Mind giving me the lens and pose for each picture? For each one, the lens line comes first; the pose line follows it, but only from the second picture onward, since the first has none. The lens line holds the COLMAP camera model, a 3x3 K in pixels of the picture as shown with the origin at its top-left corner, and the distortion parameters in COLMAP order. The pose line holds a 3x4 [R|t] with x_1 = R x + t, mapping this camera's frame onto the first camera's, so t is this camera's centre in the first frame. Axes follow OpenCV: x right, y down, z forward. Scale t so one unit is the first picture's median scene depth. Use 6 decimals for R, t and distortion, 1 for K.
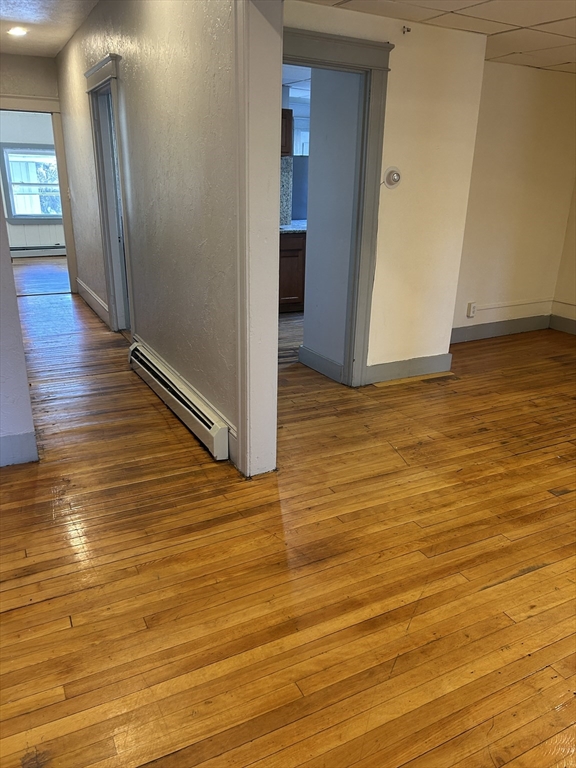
lens RADIAL K [[581.5, 0, 287.0], [0, 581.5, 384.2], [0, 0, 1]] dist [0.021101, -0.013577]
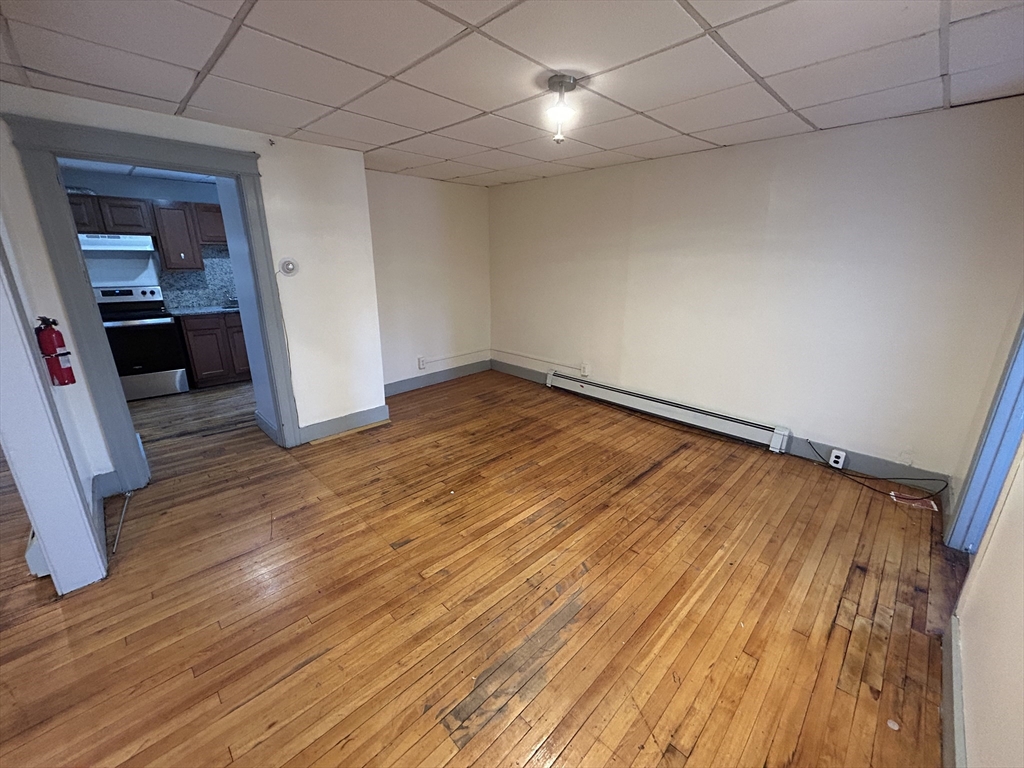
lens RADIAL K [[414.1, 0, 512.9], [0, 414.1, 377.2], [0, 0, 1]] dist [0.001431, 0.001486]
pose [[0.953895, -0.098673, 0.283456, 0.342419], [0.112638, 0.993076, -0.033355, -0.060595], [-0.278202, 0.063746, 0.958405, 0.105960]]
